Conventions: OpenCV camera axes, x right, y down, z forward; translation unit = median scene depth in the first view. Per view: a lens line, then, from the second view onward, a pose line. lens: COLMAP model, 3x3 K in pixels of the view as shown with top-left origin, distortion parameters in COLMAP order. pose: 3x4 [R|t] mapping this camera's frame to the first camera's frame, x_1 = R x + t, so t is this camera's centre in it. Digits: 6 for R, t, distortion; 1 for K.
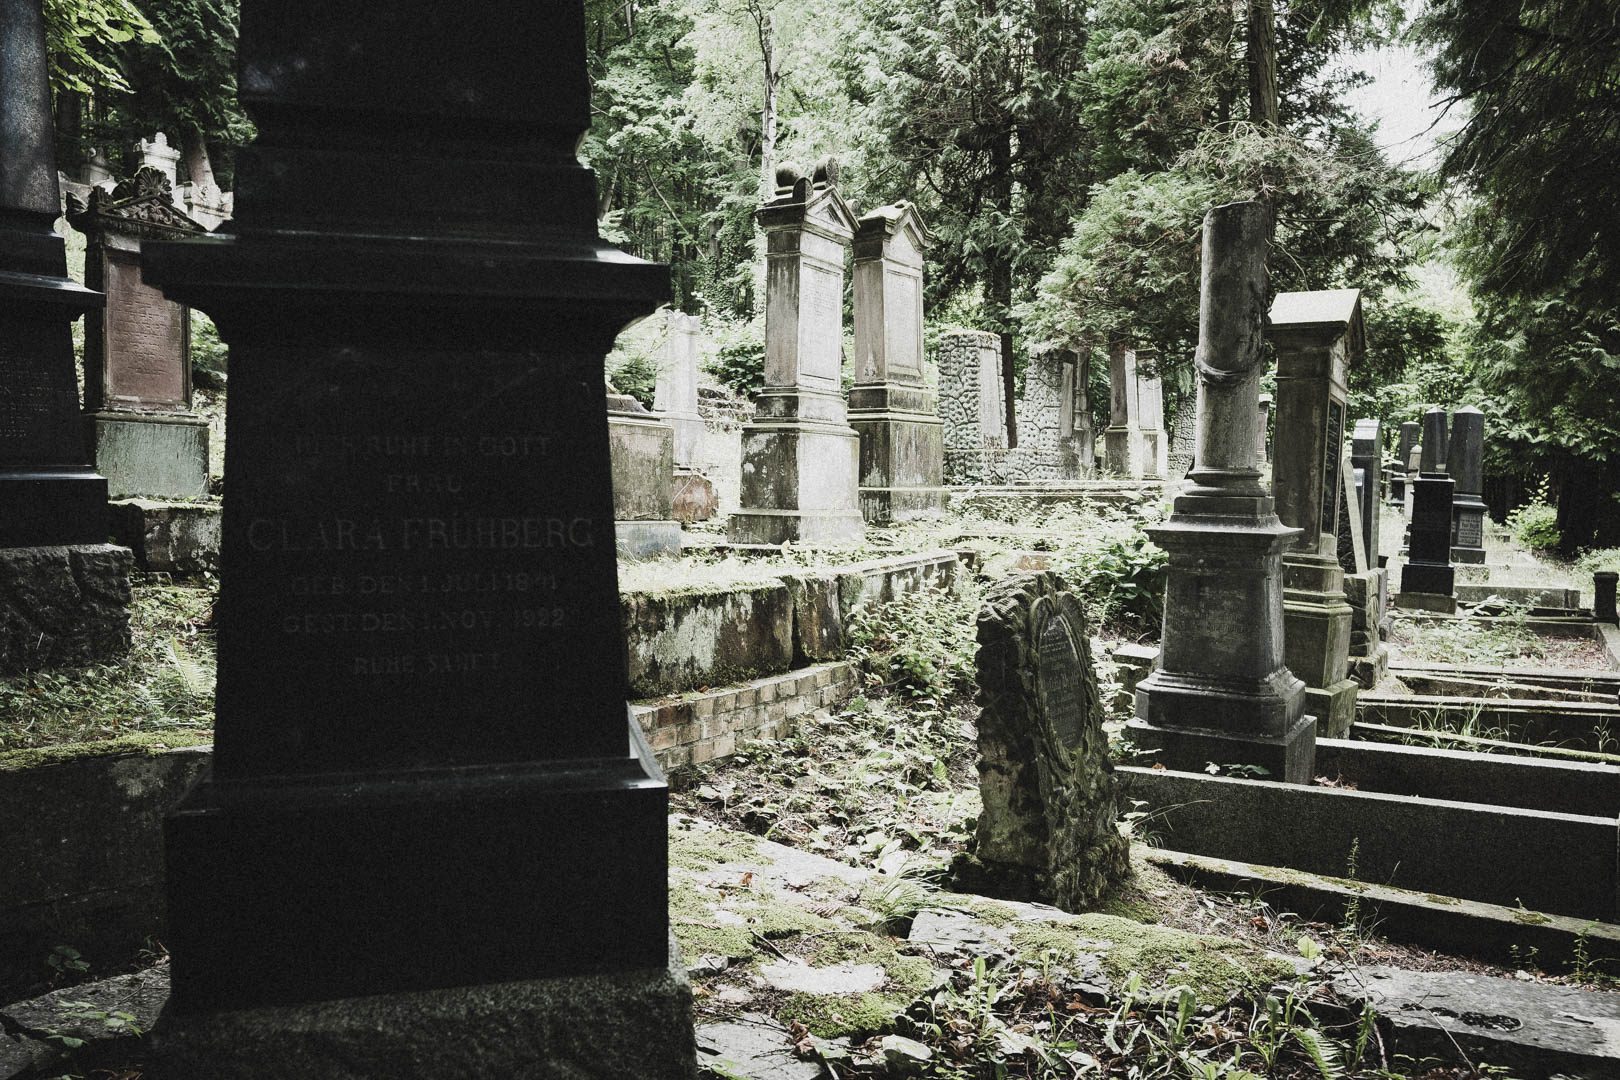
lens RADIAL K [[1245.7, 0, 814.1], [0, 1245.7, 538.6], [0, 0, 1]] dist [-0.009167, 0.002947]
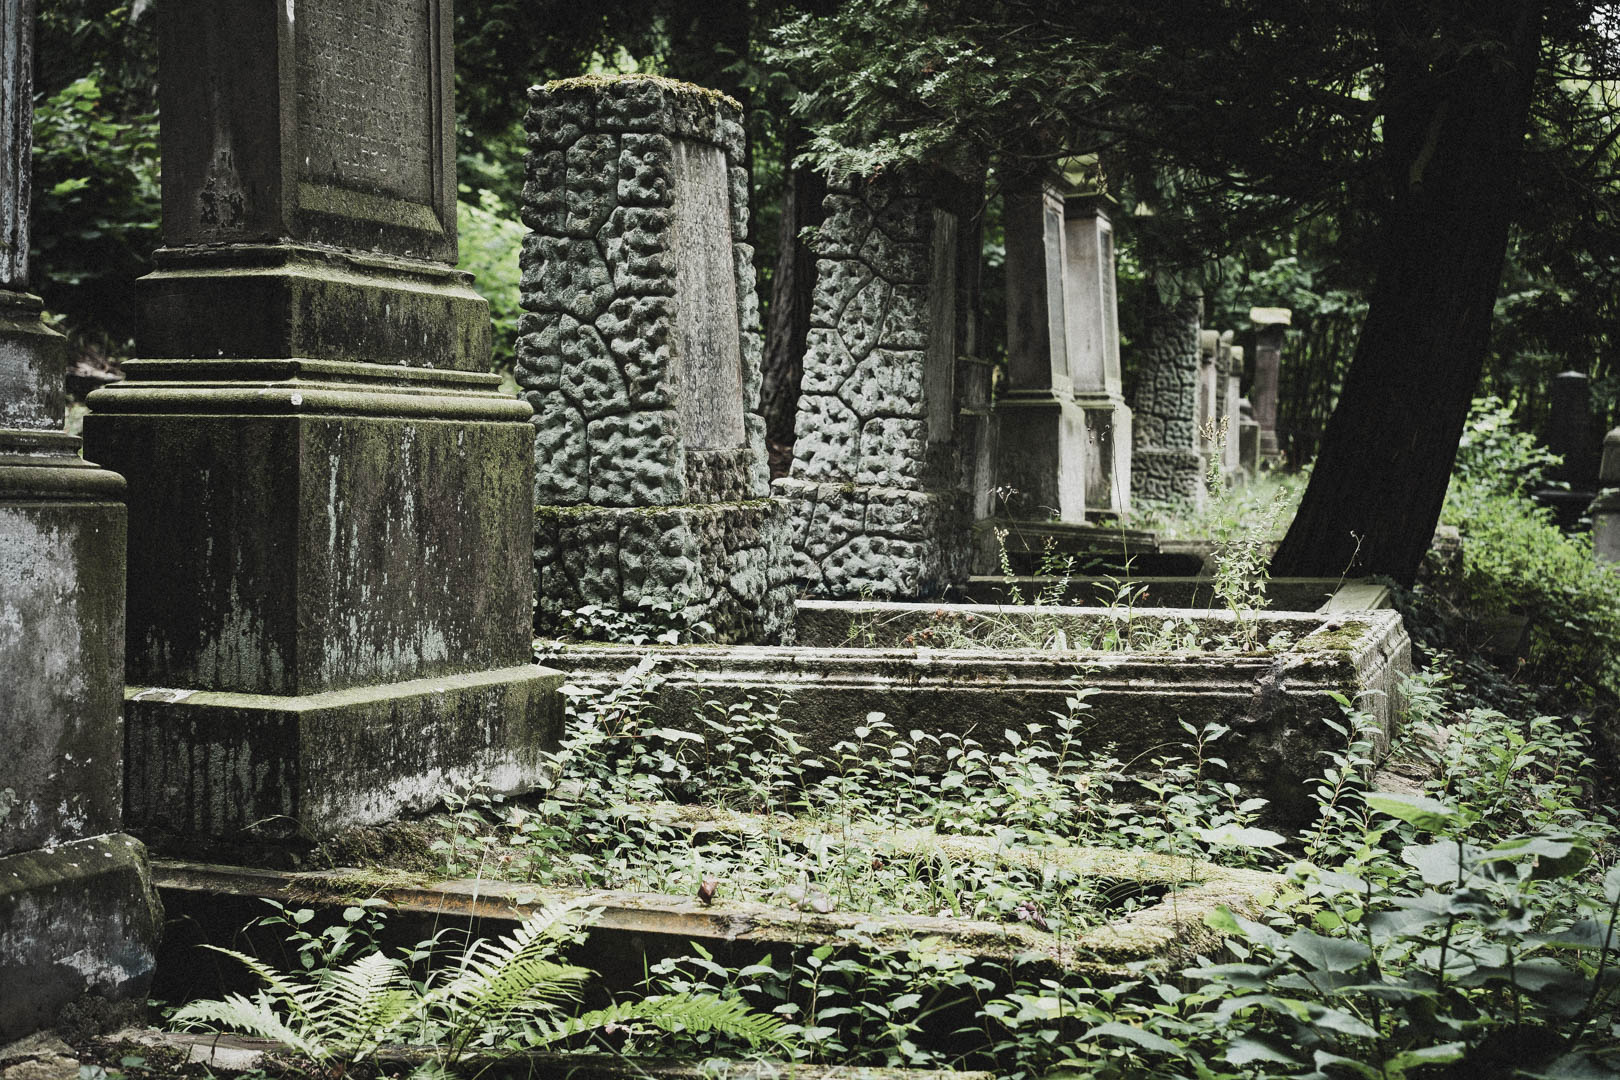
lens RADIAL K [[2384.6, 0, 814.2], [0, 2384.6, 540.0], [0, 0, 1]] dist [-0.002940, 0.000000]
pose [[0.980944, -0.002626, 0.194275, 0.061703], [0.005182, 0.999907, -0.012648, -0.057546], [-0.194224, 0.013413, 0.980865, 0.480131]]
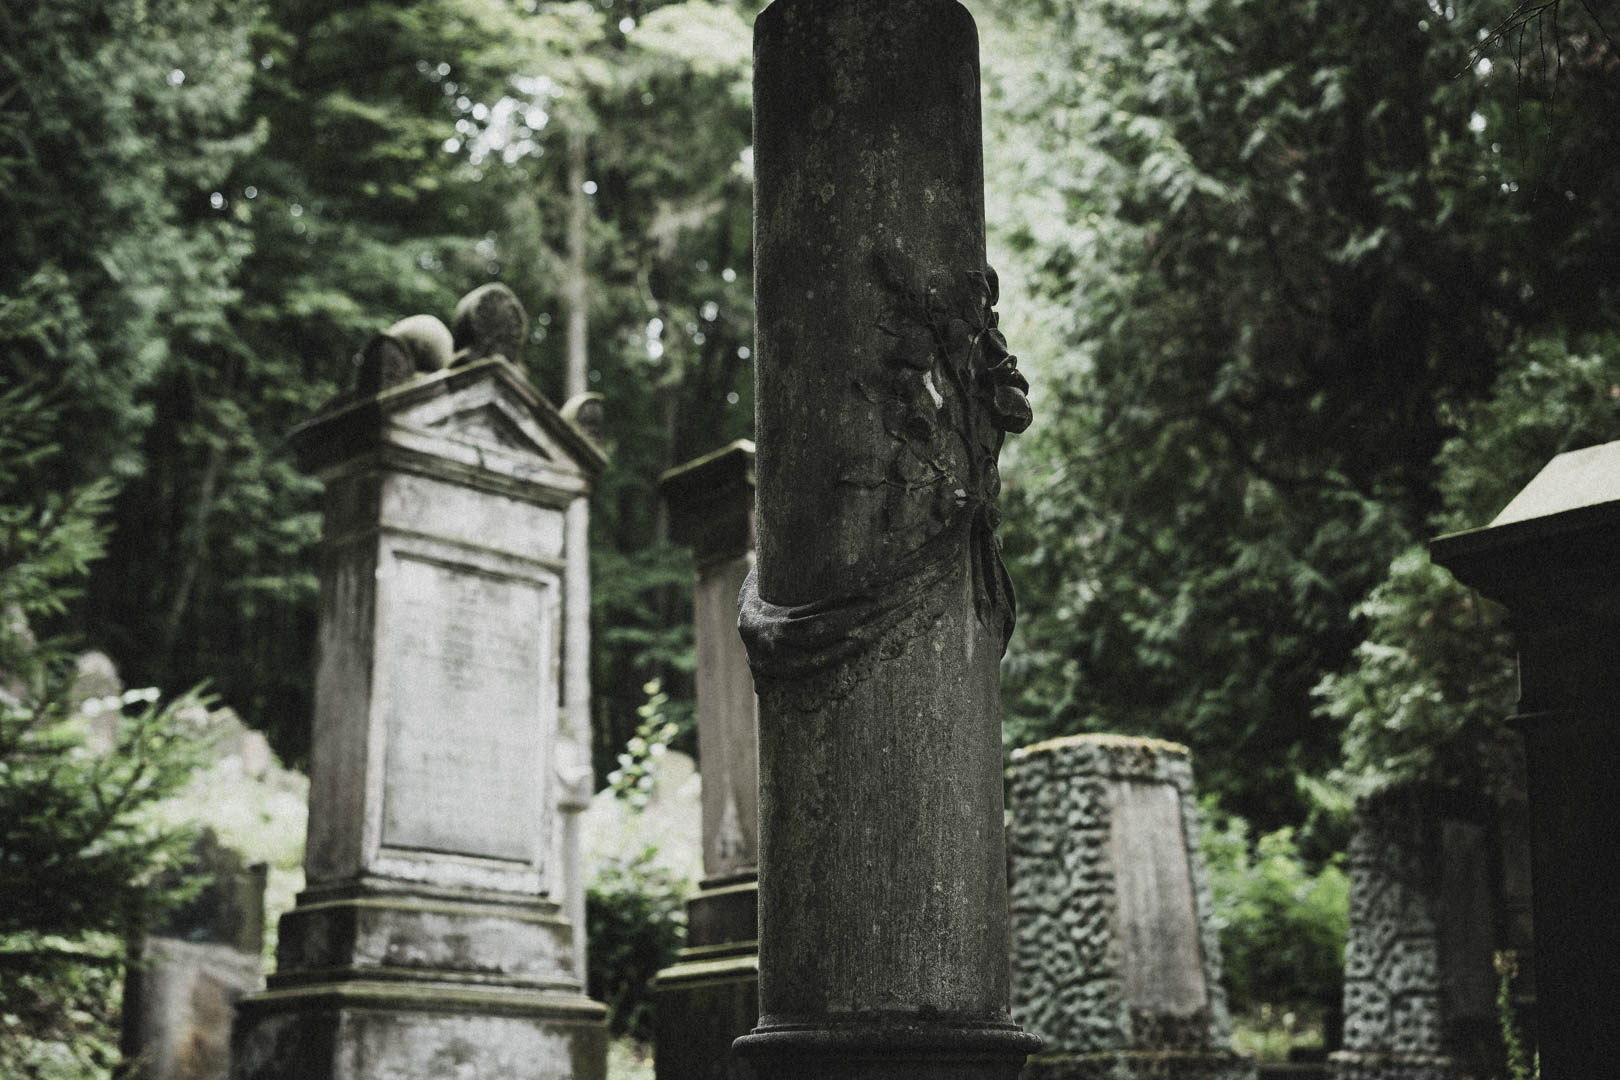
lens RADIAL K [[2384.6, 0, 807.8], [0, 2384.6, 535.5], [0, 0, 1]] dist [-0.002940, 0.000000]
pose [[0.966581, -0.089196, -0.240344, 0.226029], [0.011917, 0.952141, -0.305428, -0.003596], [0.256084, 0.292357, 0.921384, 0.290272]]
